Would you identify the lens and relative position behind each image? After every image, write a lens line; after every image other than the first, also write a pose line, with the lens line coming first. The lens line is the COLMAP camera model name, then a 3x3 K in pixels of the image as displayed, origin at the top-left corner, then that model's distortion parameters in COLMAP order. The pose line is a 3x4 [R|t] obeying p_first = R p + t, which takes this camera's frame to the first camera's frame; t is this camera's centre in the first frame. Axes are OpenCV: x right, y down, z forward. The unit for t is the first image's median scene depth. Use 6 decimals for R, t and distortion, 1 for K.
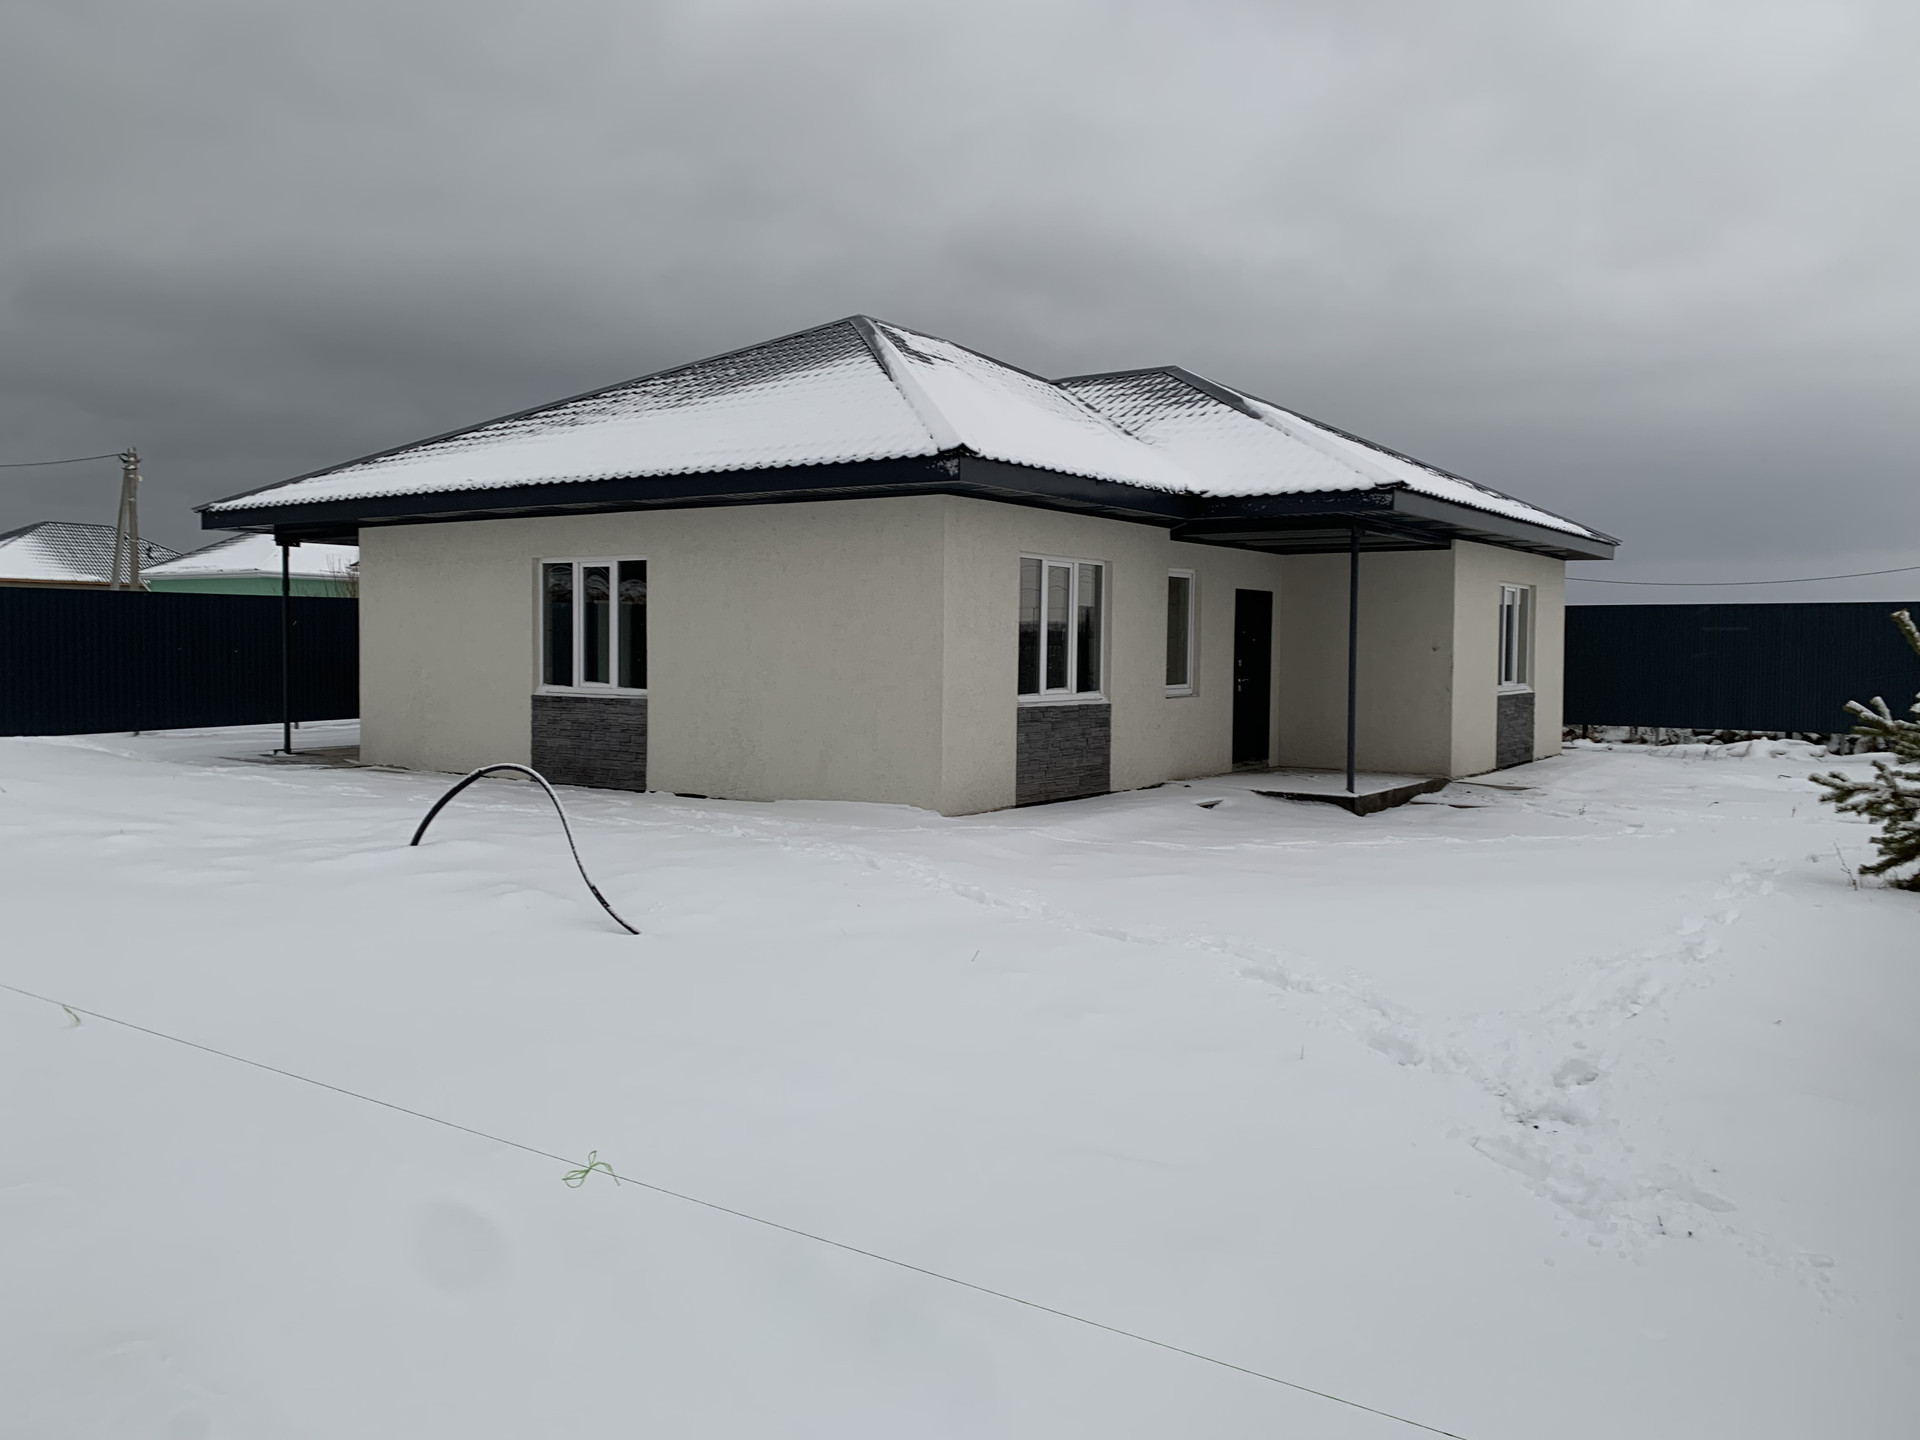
lens RADIAL K [[1472.5, 0, 966.1], [0, 1472.5, 714.6], [0, 0, 1]] dist [0.049109, -0.049369]
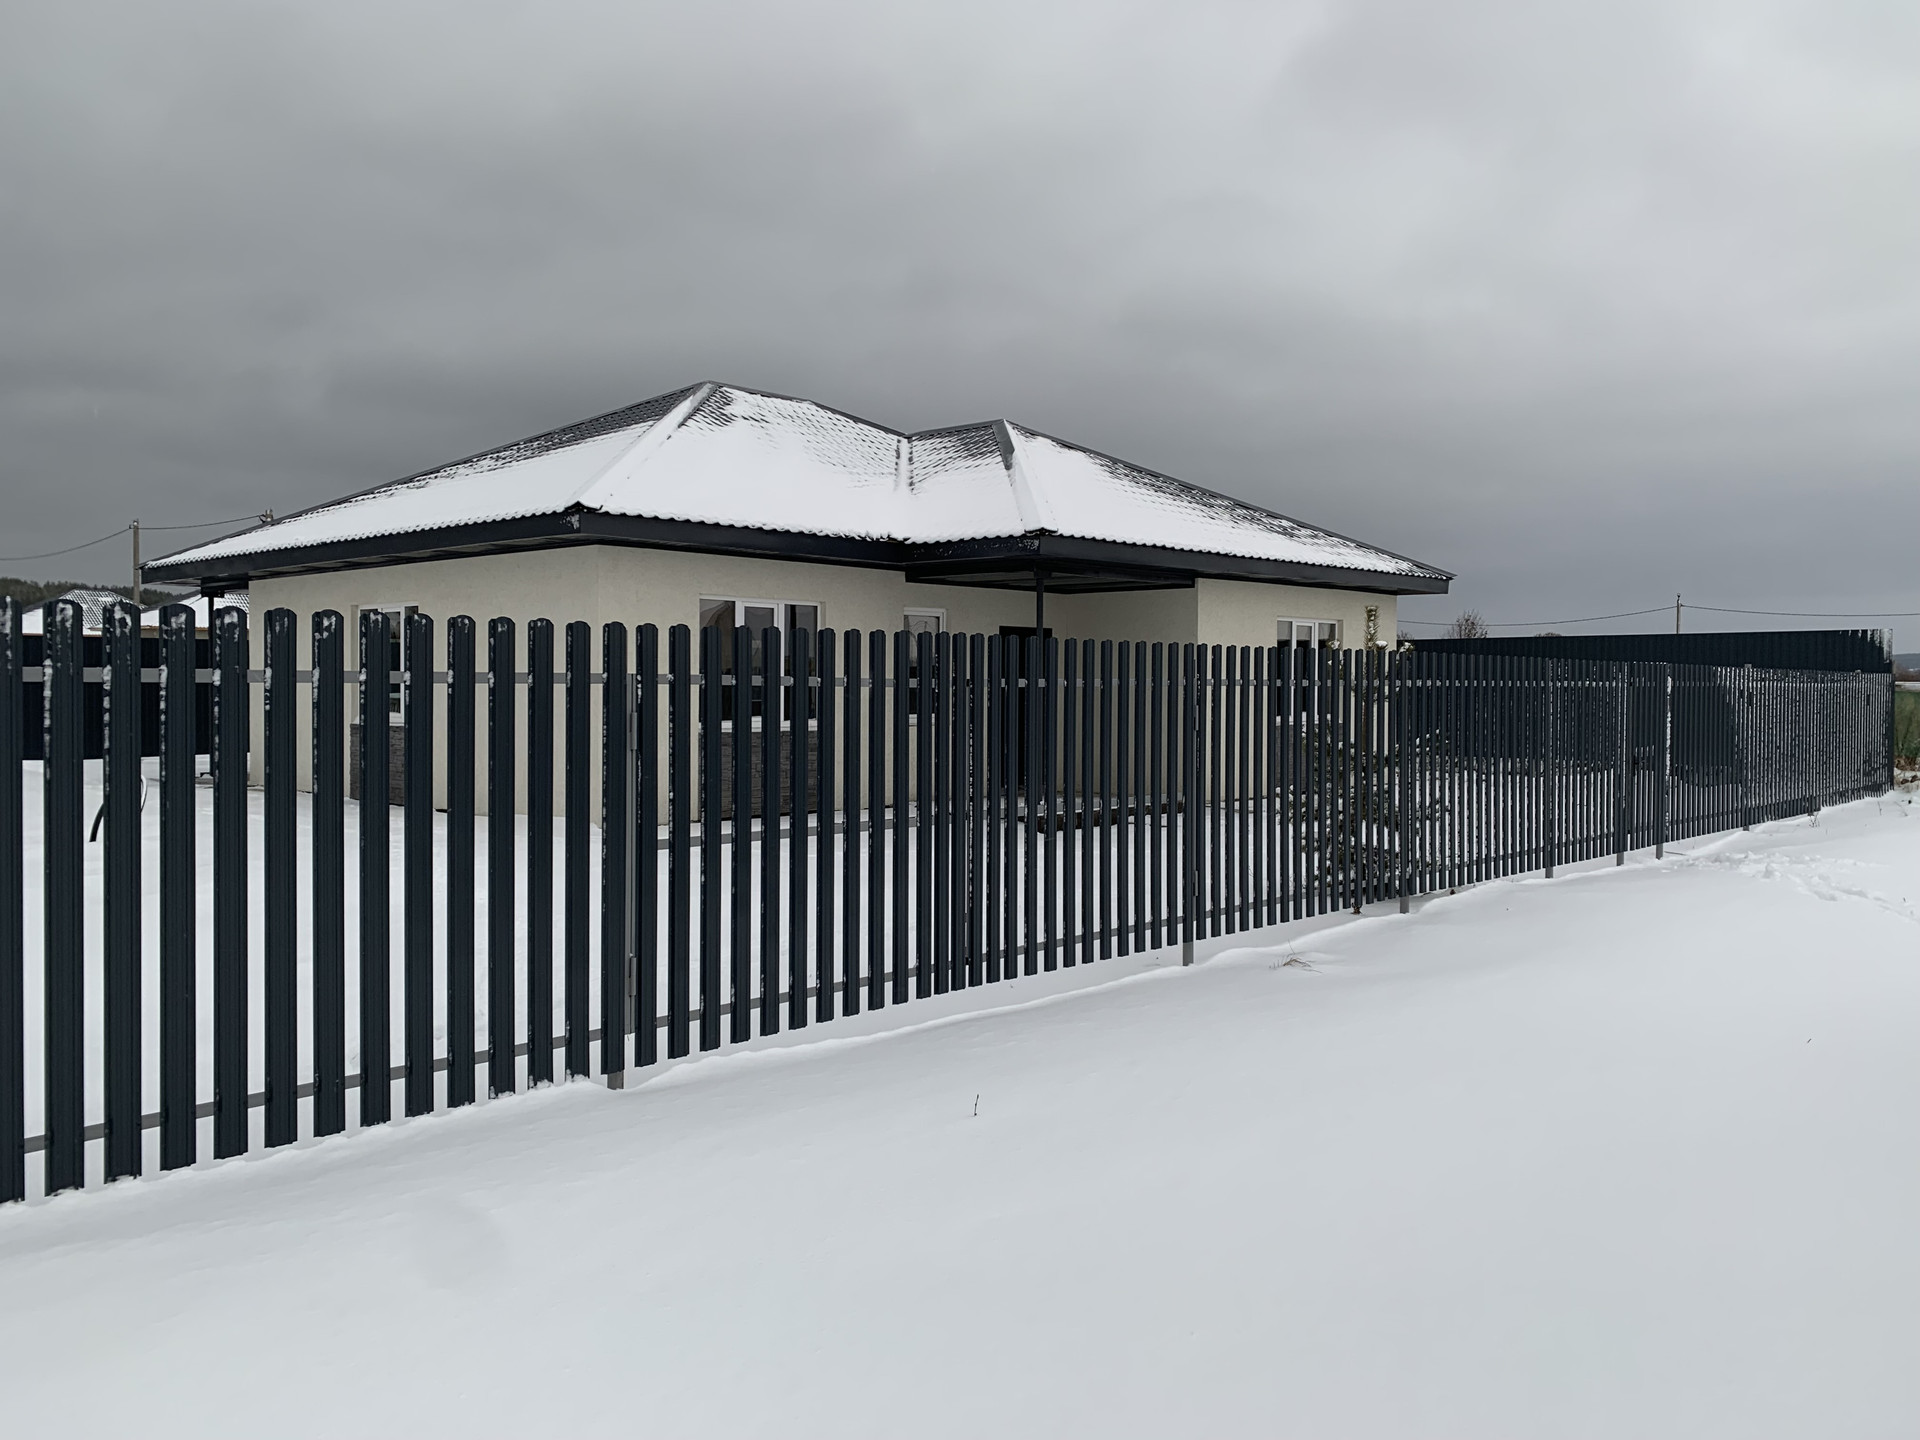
lens RADIAL K [[1472.5, 0, 991.3], [0, 1472.5, 728.6], [0, 0, 1]] dist [0.049109, -0.049369]
pose [[0.992107, -0.001542, -0.125388, 0.349906], [-0.000807, 0.999825, -0.018675, 0.011007], [0.125395, 0.018629, 0.991932, -0.077980]]
